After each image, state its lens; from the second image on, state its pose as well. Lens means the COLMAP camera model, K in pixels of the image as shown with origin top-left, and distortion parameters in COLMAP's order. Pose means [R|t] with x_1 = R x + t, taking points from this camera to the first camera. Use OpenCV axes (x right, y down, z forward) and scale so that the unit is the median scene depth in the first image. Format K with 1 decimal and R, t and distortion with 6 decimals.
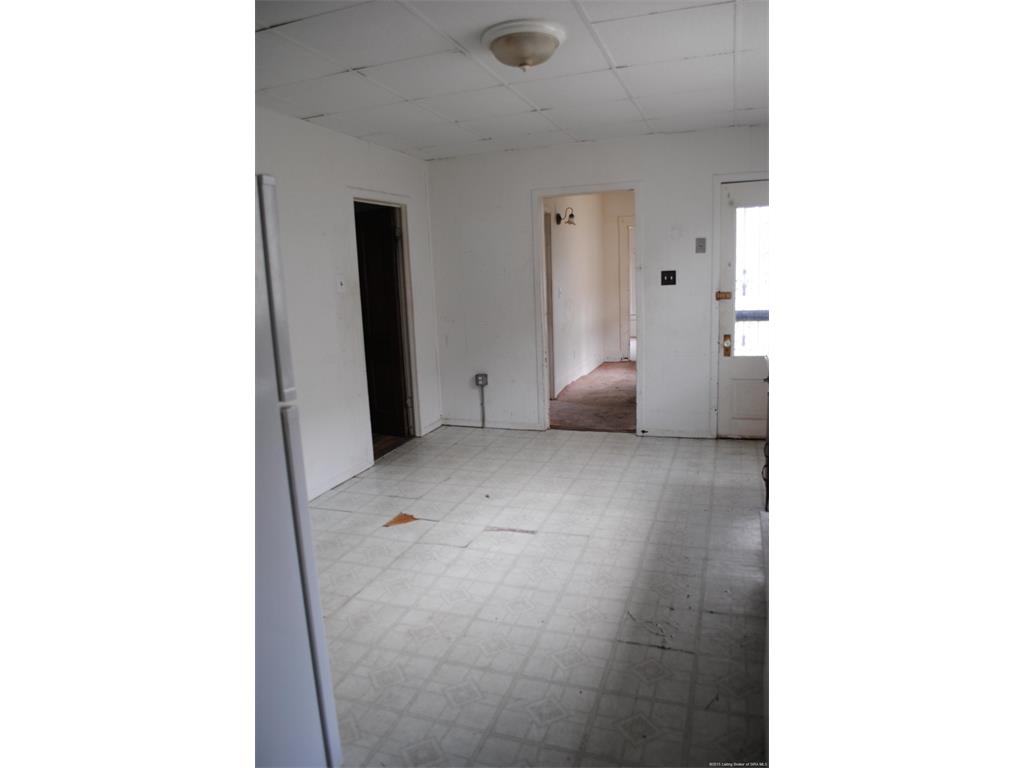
lens RADIAL K [[610.6, 0, 512.0], [0, 610.6, 384.0], [0, 0, 1]] dist [-0.078670, 0.000194]
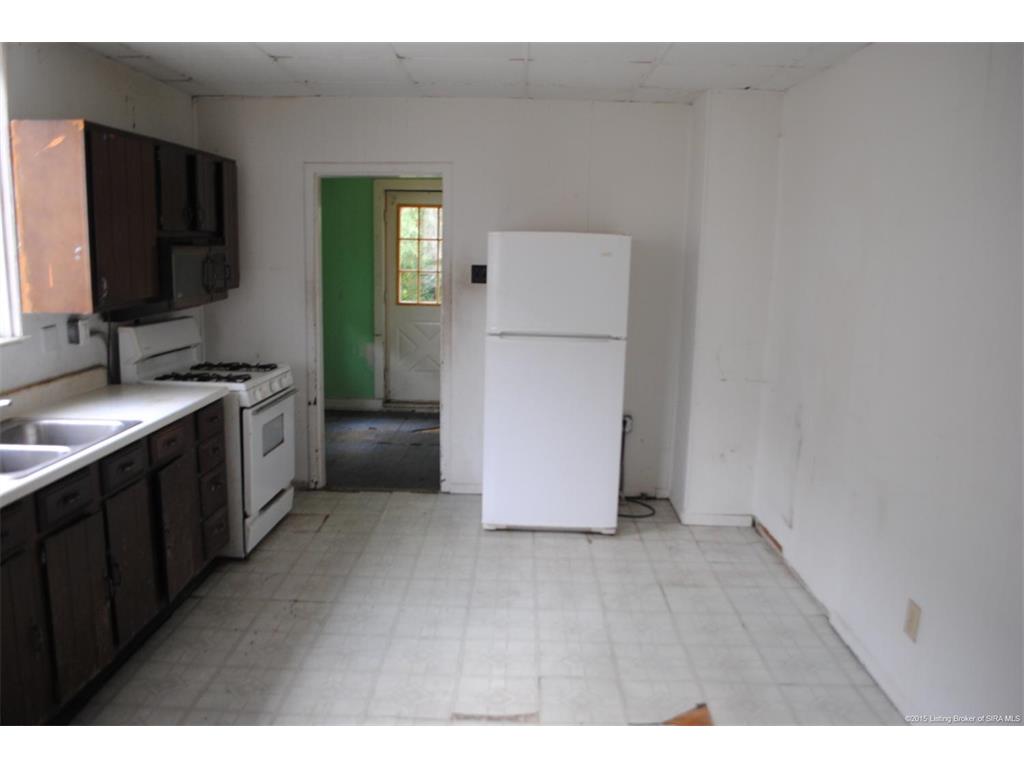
lens RADIAL K [[813.2, 0, 512.0], [0, 813.2, 384.0], [0, 0, 1]] dist [-0.093014, 0.004543]
pose [[-0.945752, 0.075749, -0.315937, 0.157919], [-0.042038, 0.935734, 0.350193, -0.267016], [0.322159, 0.344477, -0.881787, 1.195833]]
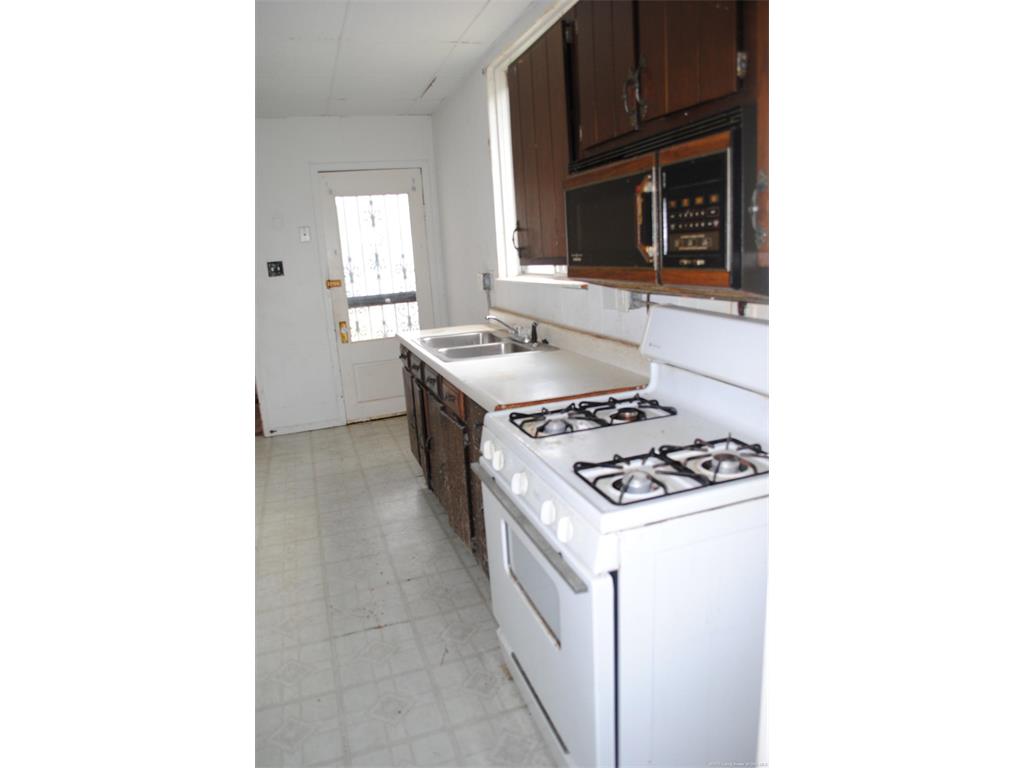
lens RADIAL K [[610.6, 0, 512.0], [0, 610.6, 384.0], [0, 0, 1]] dist [-0.078670, 0.000194]
pose [[0.776925, -0.145848, 0.612467, -0.065185], [0.143734, 0.988196, 0.052992, 0.009291], [-0.612966, 0.046862, 0.788718, 0.026982]]
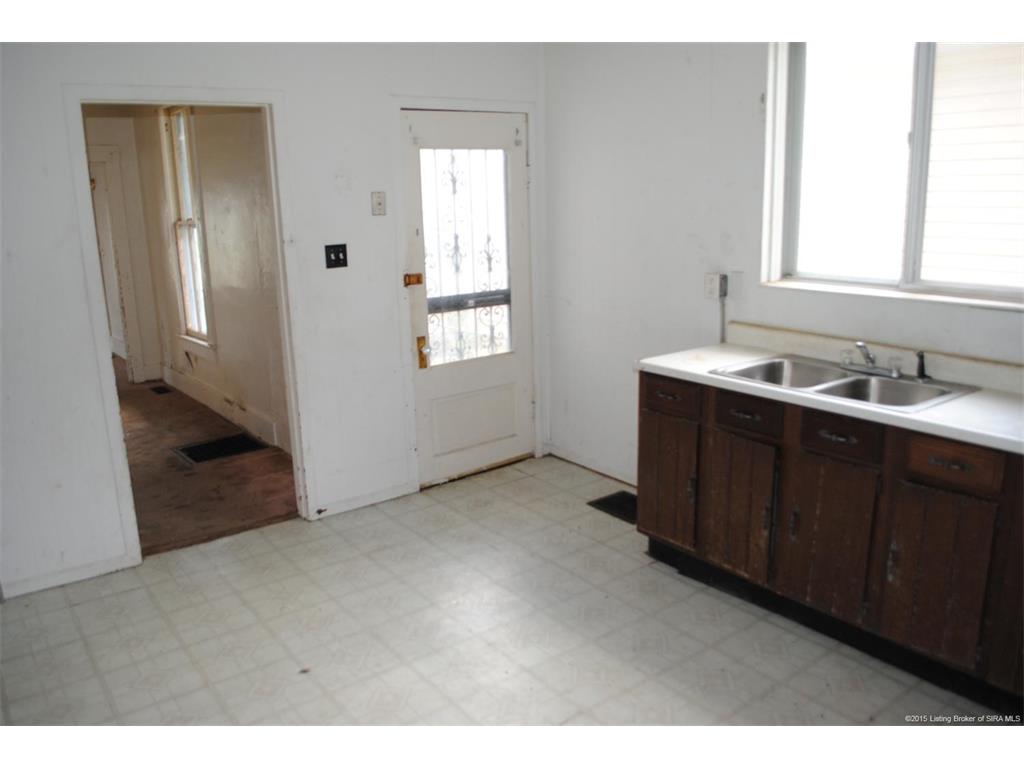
lens RADIAL K [[813.2, 0, 512.0], [0, 813.2, 384.0], [0, 0, 1]] dist [-0.093014, 0.004543]
pose [[0.552047, -0.163667, 0.817592, -0.352084], [0.155505, 0.983552, 0.091890, -0.101761], [-0.819184, 0.076412, 0.568418, 0.426810]]
